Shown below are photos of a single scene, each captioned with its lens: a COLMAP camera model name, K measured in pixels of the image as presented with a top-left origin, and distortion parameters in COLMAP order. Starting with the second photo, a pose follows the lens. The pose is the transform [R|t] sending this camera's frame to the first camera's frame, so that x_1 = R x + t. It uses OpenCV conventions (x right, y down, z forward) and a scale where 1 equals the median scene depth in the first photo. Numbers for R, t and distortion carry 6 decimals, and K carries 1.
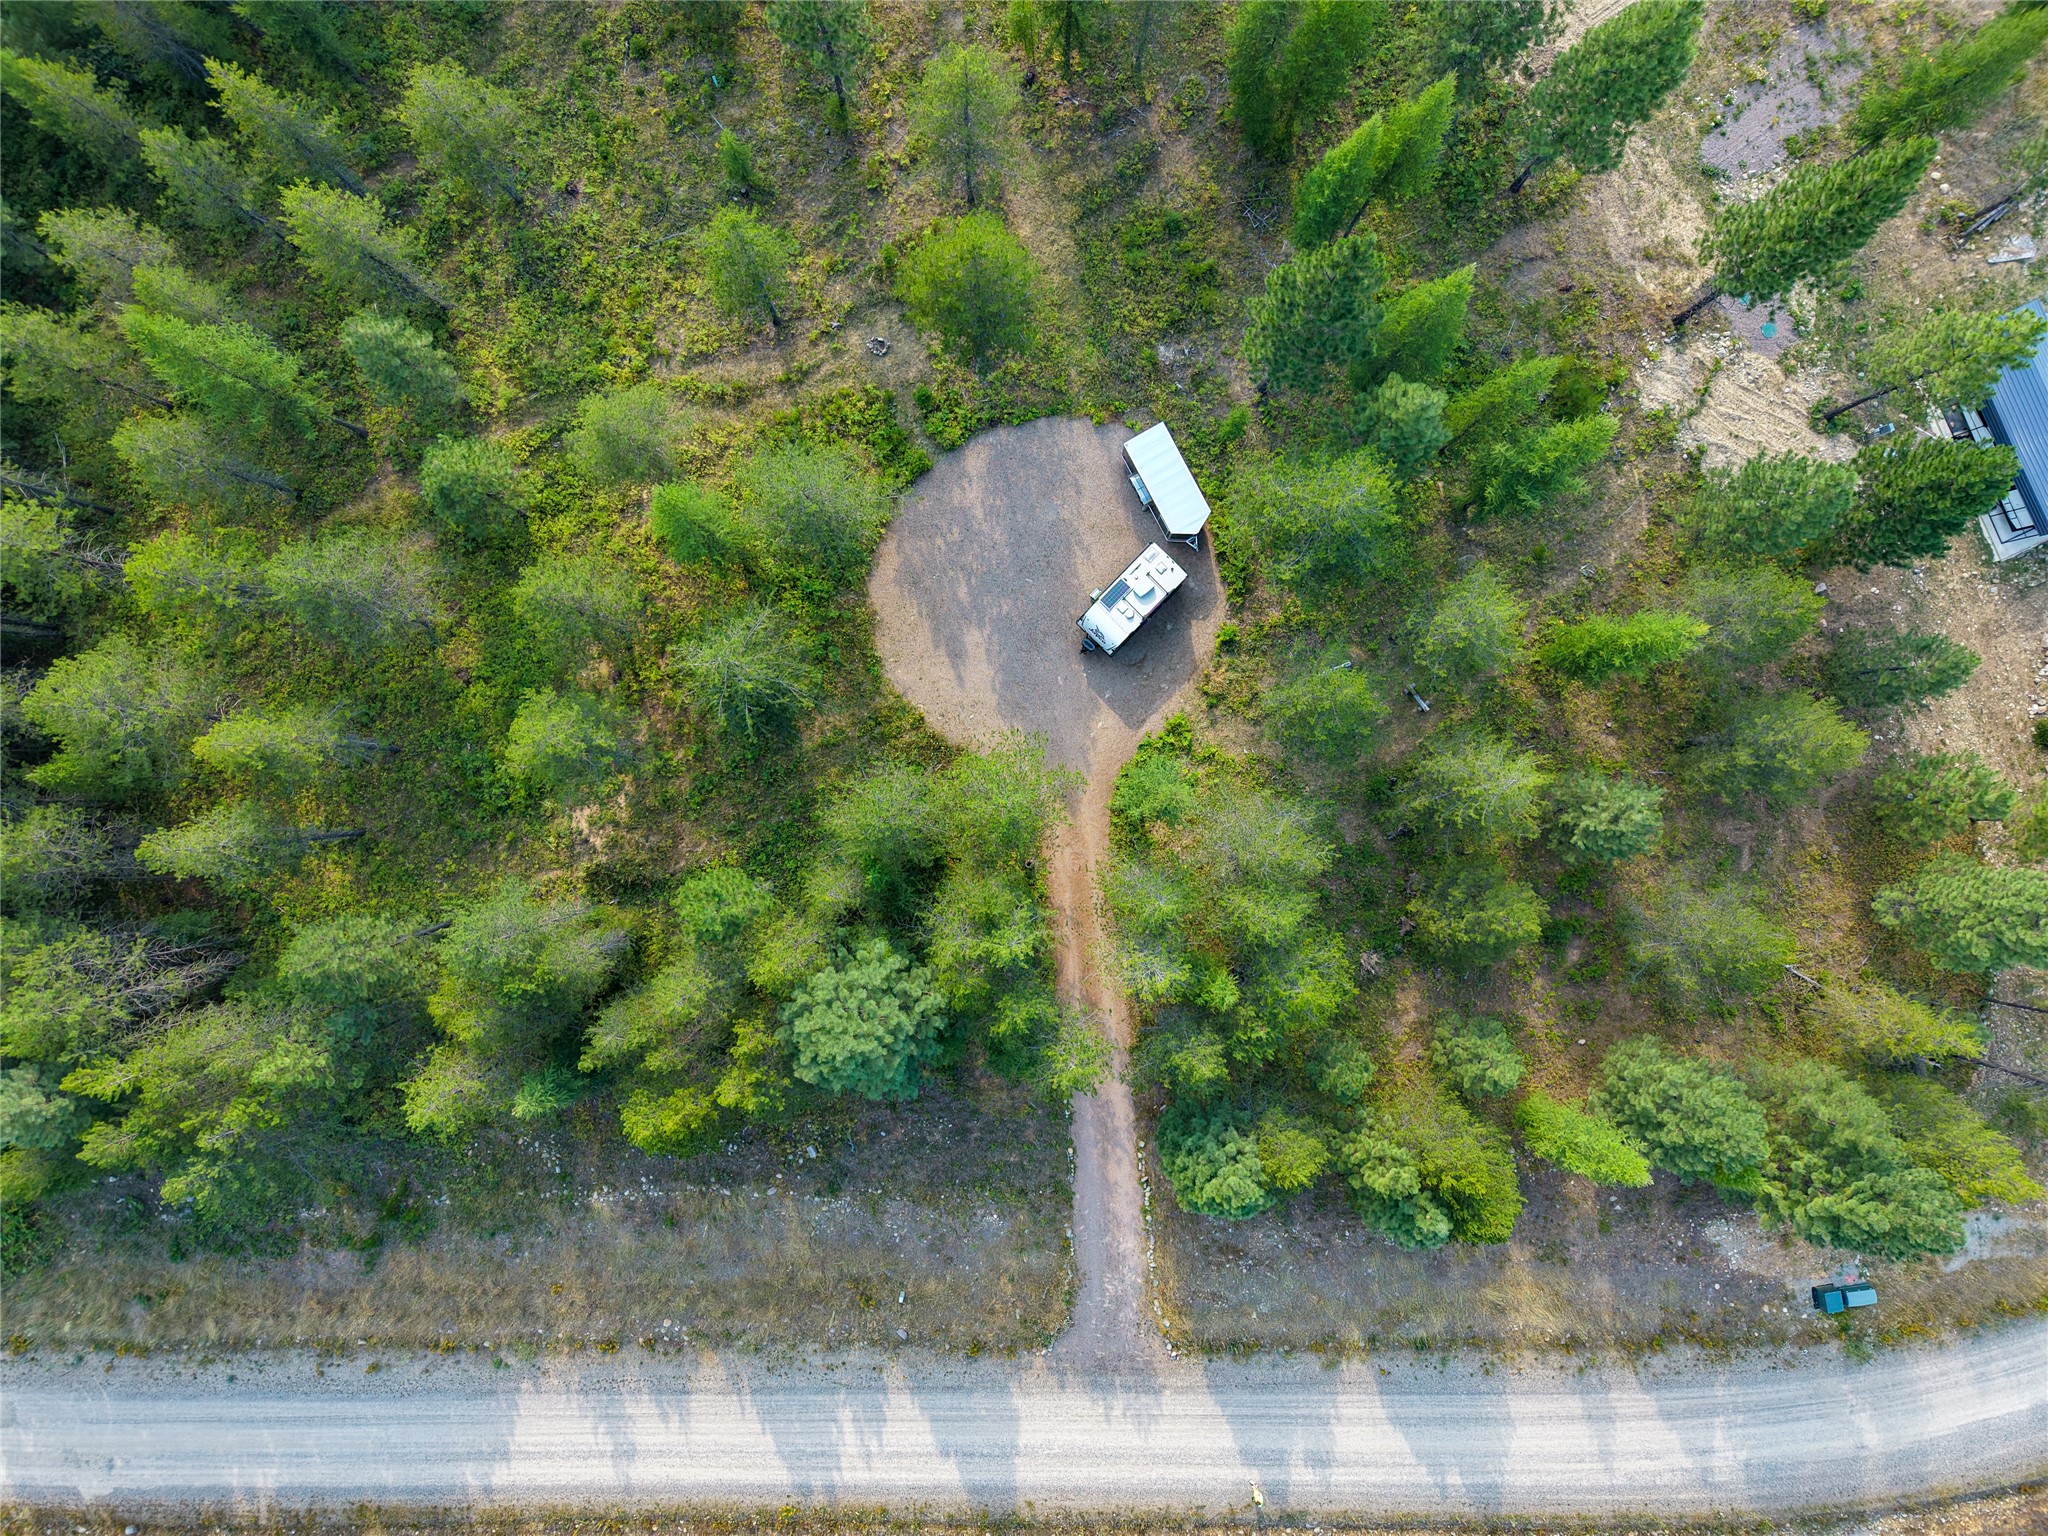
lens RADIAL K [[1424.0, 0, 1024.0], [0, 1424.0, 768.0], [0, 0, 1]] dist [0.006017, 0.000520]
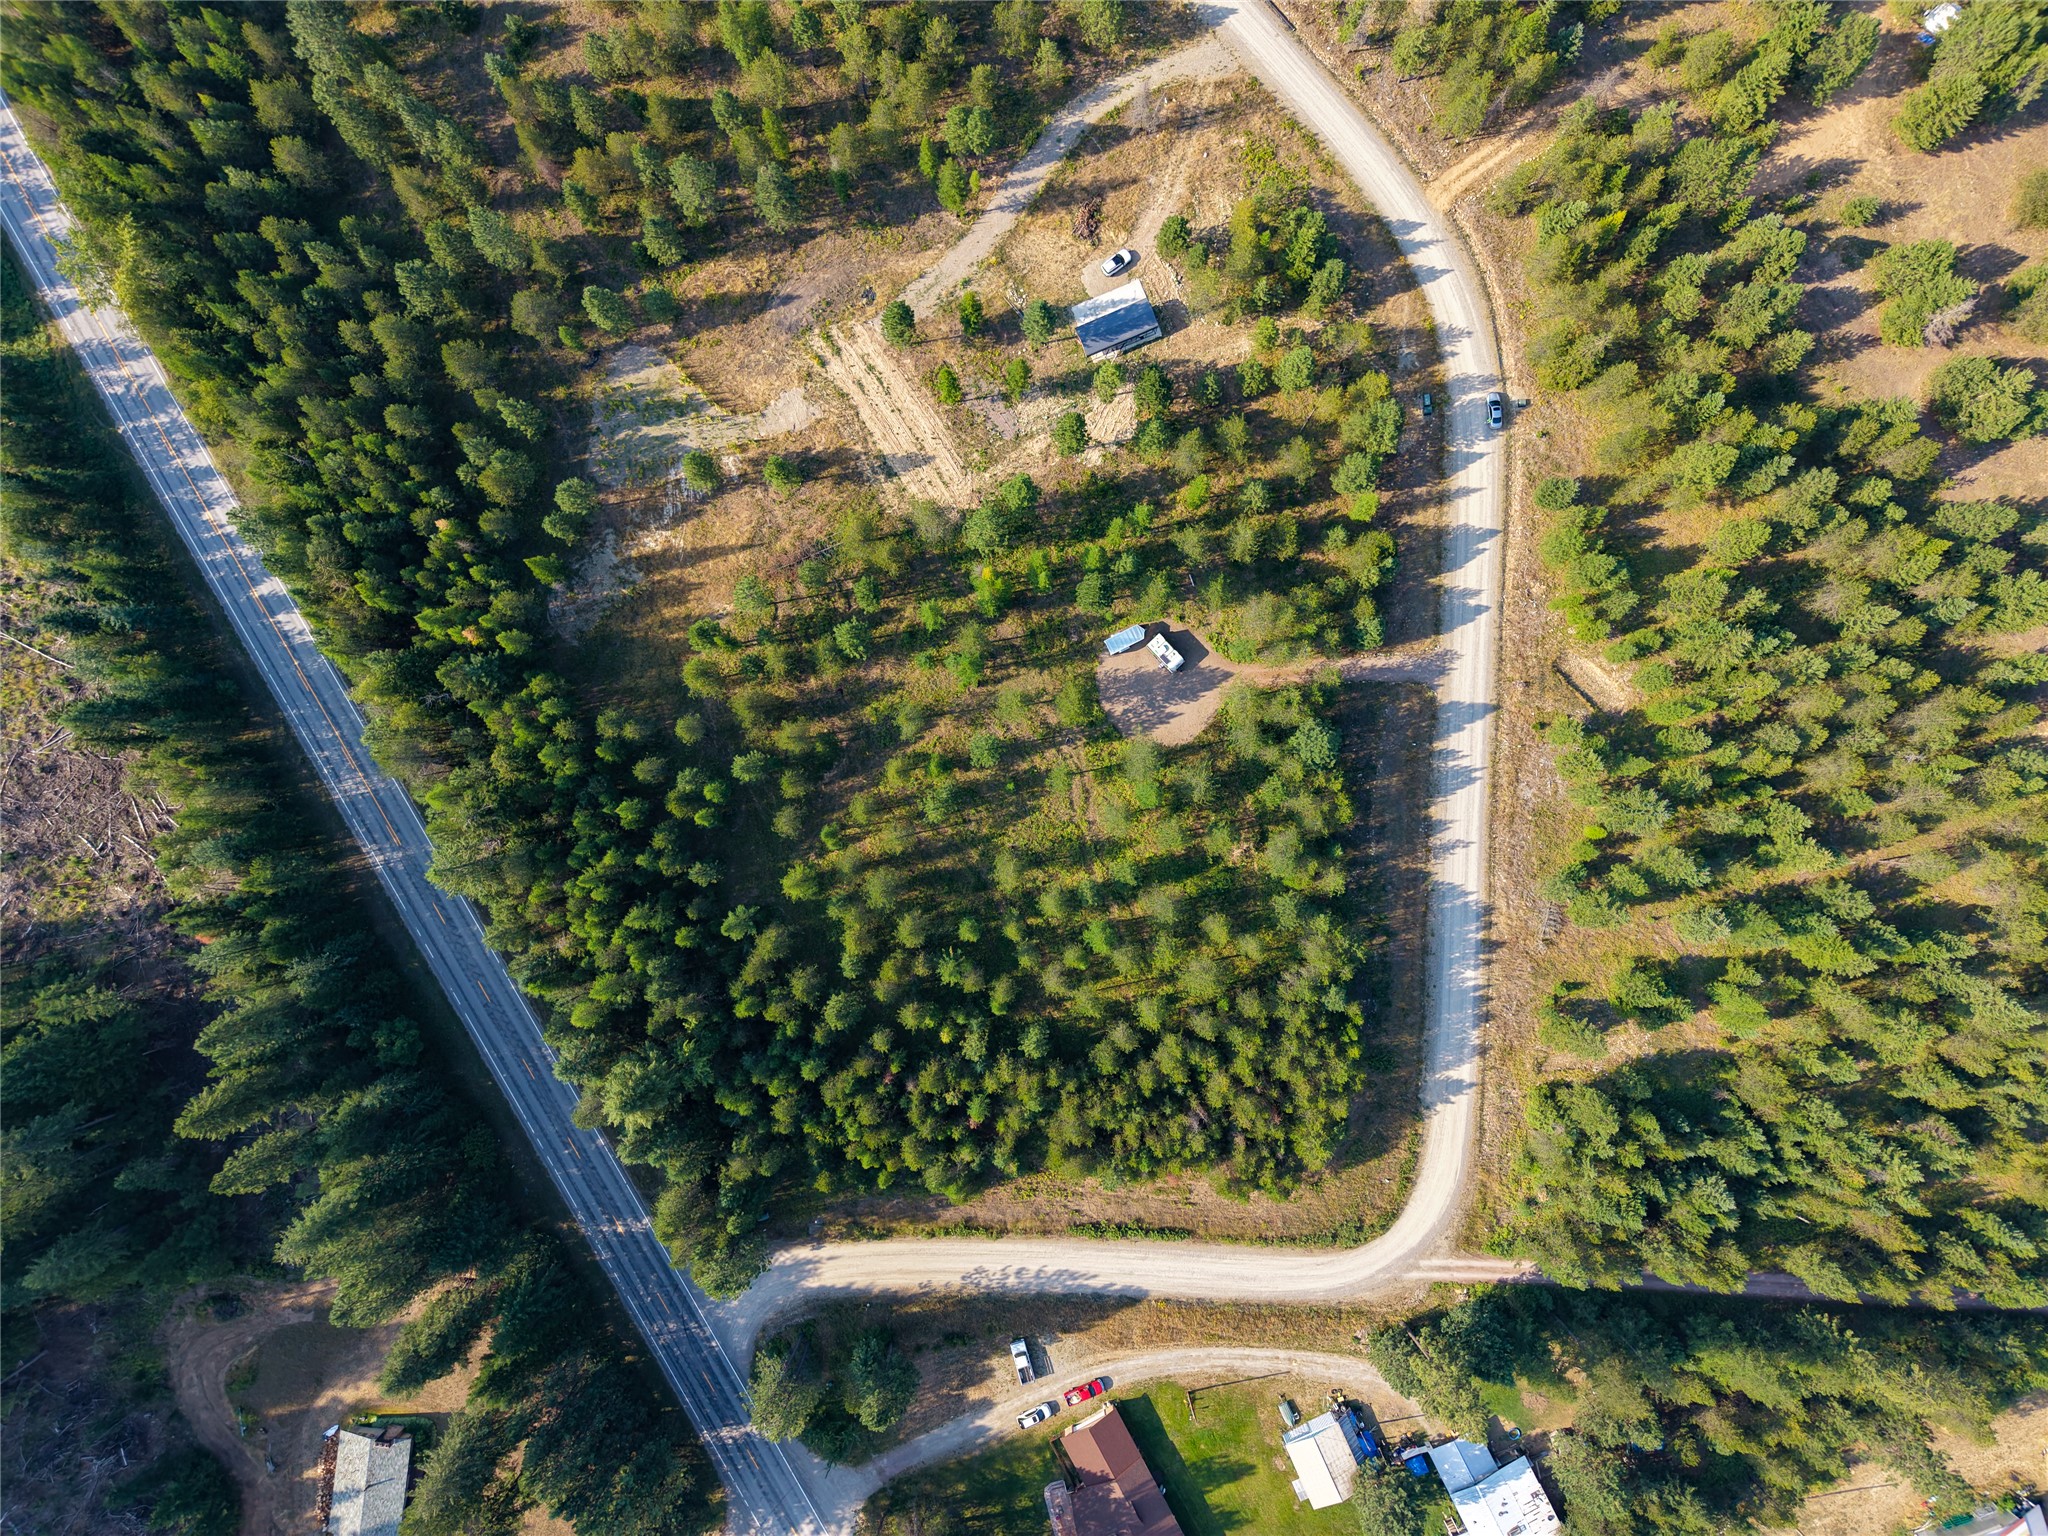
lens RADIAL K [[1424.0, 0, 1024.0], [0, 1424.0, 768.0], [0, 0, 1]] dist [0.006017, 0.000520]
pose [[0.031854, -0.999022, -0.030663, -0.081437], [0.999267, 0.032483, -0.020249, -0.374460], [0.021226, -0.029996, 0.999325, -2.014989]]
